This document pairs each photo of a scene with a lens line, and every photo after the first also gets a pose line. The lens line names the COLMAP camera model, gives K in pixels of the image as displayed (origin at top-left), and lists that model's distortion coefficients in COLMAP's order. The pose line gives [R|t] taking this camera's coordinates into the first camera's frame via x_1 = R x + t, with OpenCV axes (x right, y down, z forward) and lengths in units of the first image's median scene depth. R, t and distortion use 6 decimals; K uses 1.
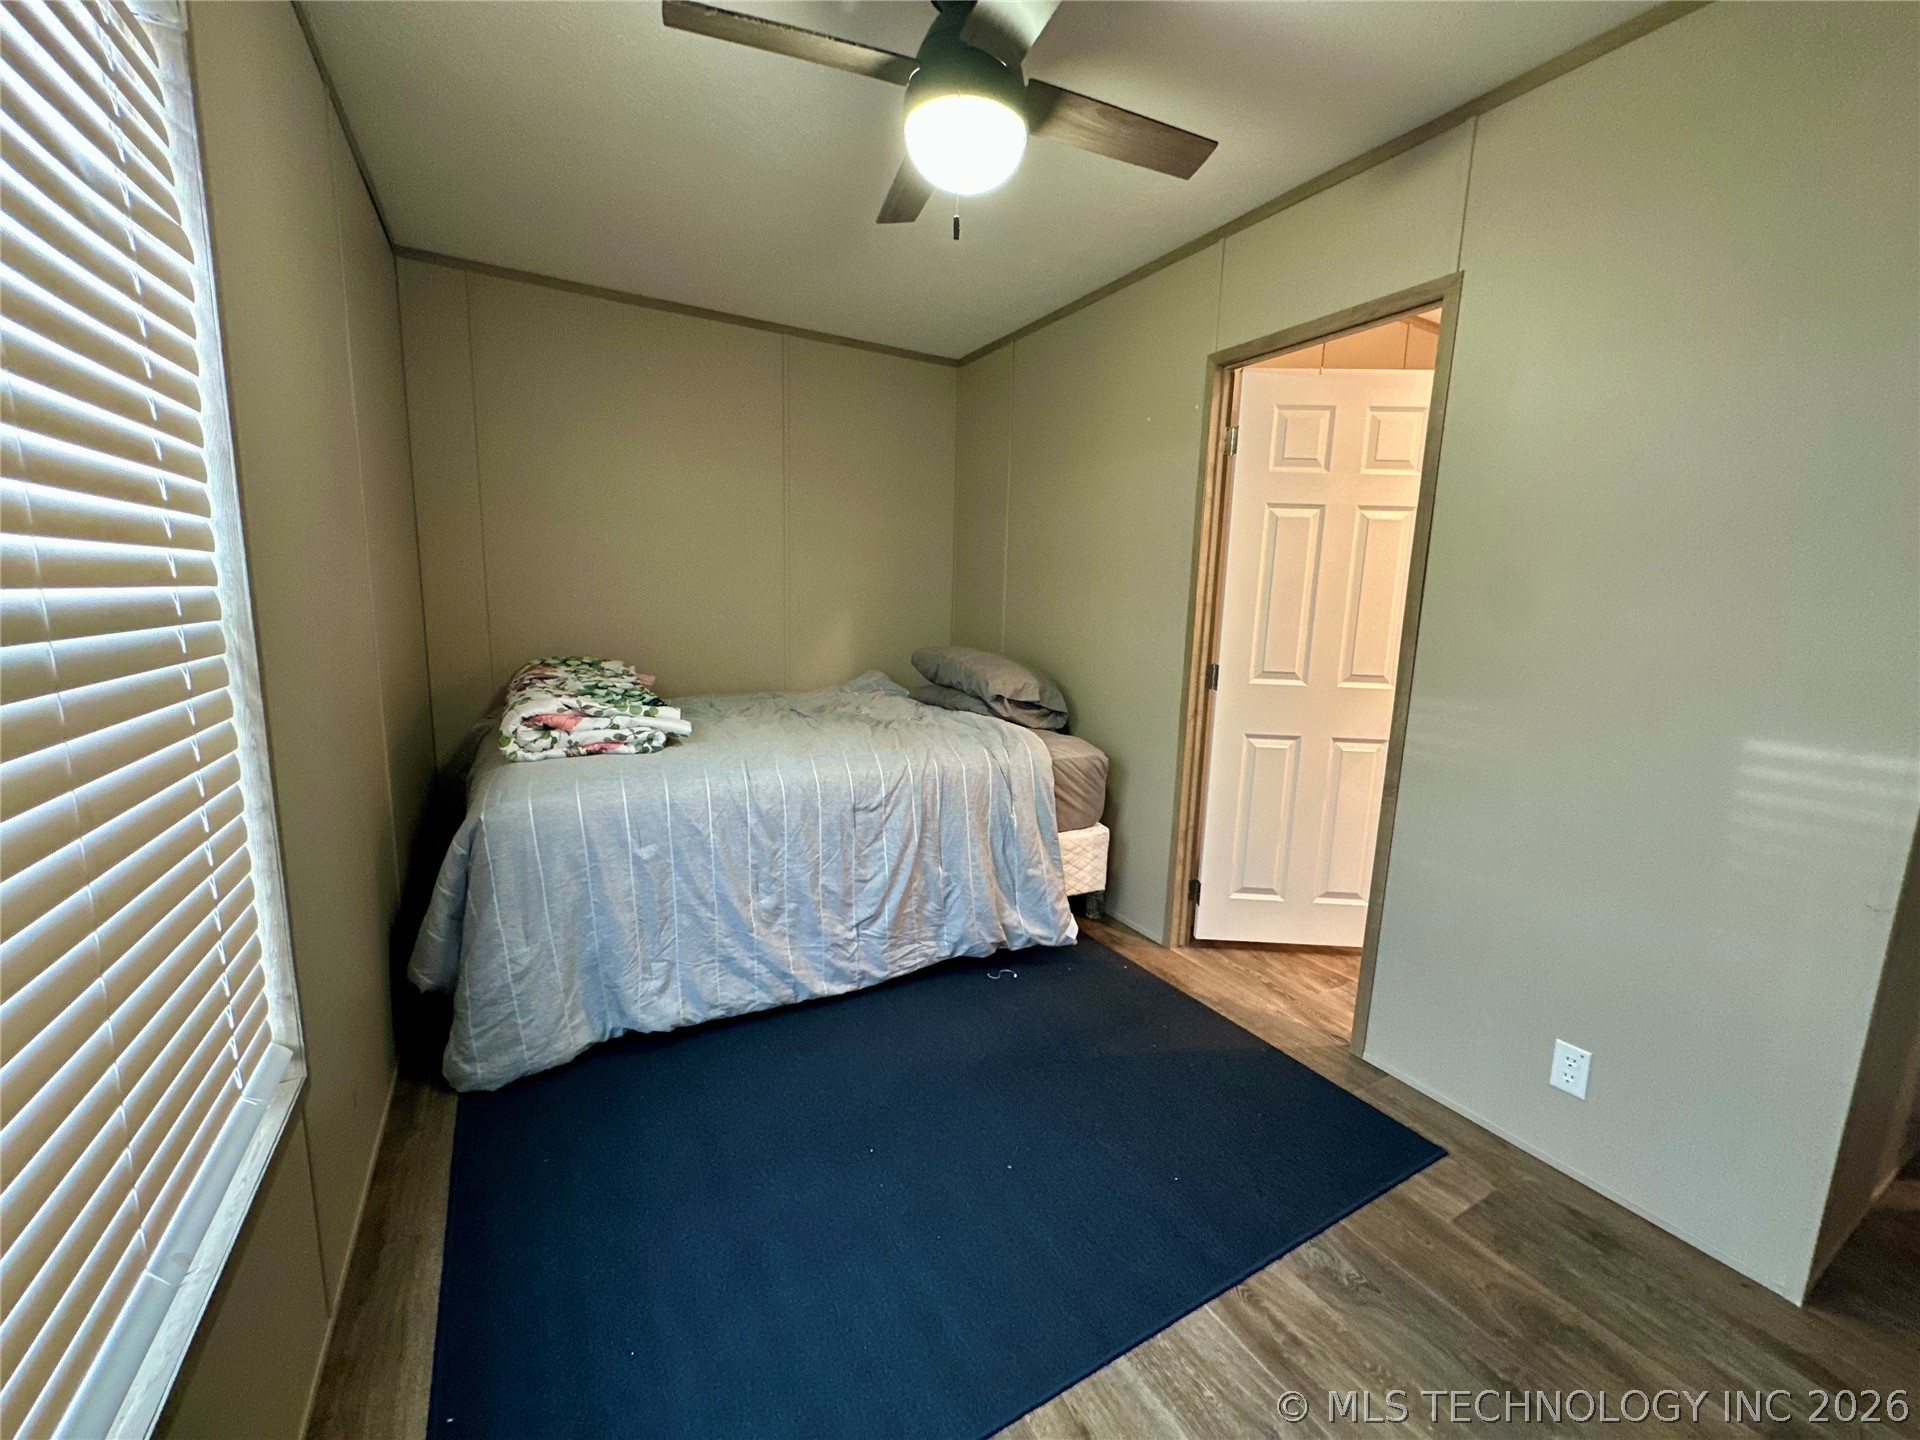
lens RADIAL K [[767.1, 0, 957.8], [0, 767.1, 720.2], [0, 0, 1]] dist [-0.002874, 0.000197]
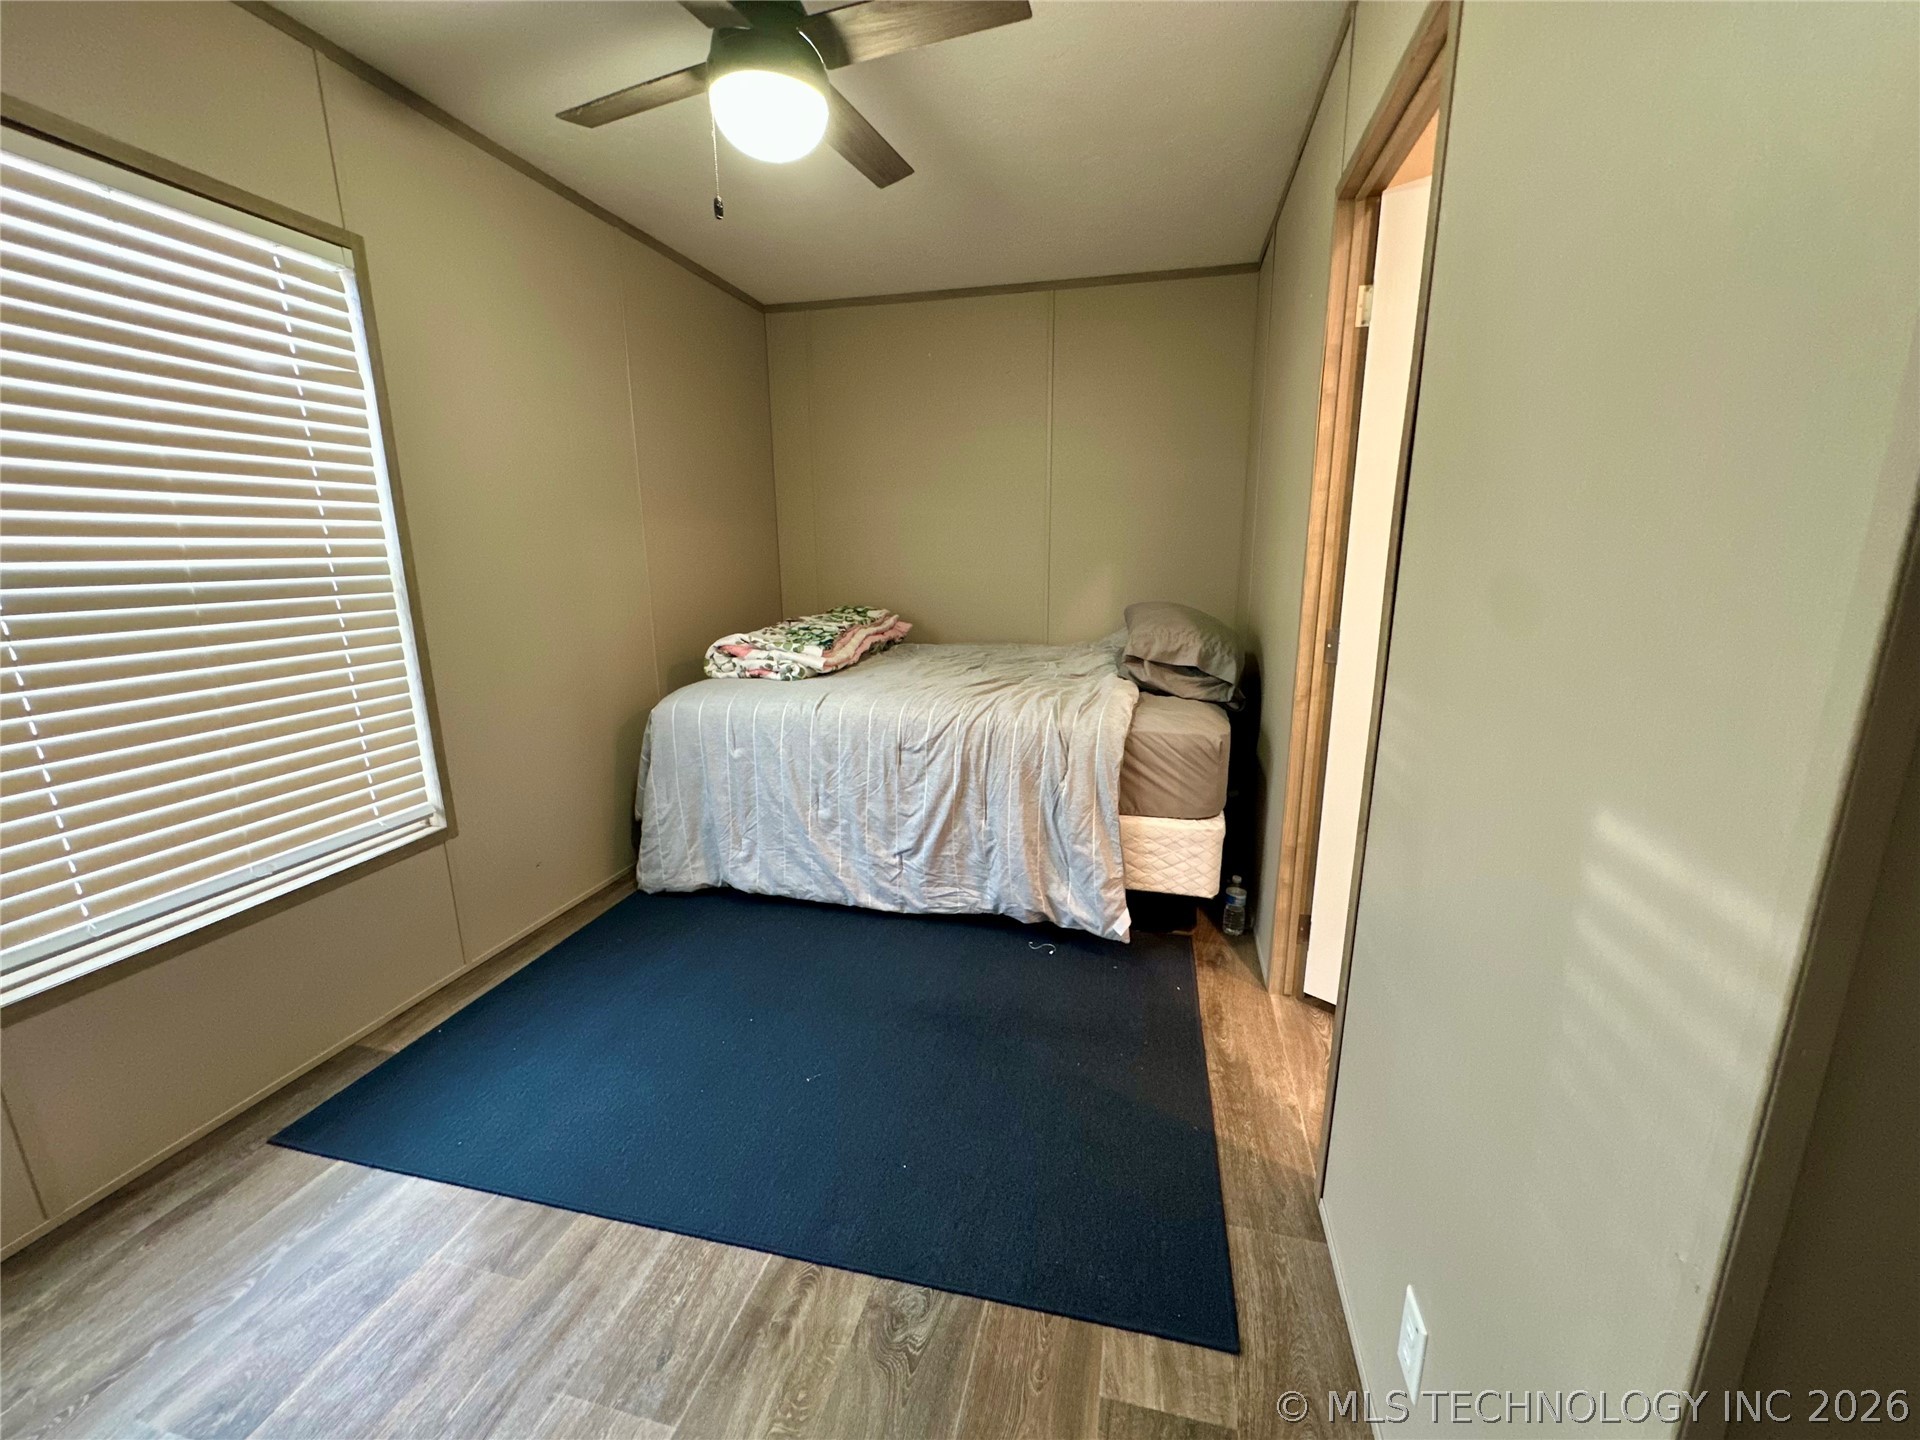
lens RADIAL K [[767.1, 0, 959.0], [0, 767.1, 719.9], [0, 0, 1]] dist [-0.002874, 0.000197]
pose [[0.727955, 0.115538, -0.675820, 0.670502], [-0.080894, 0.993288, 0.082679, -0.020870], [0.680836, -0.005517, 0.732415, 0.266401]]
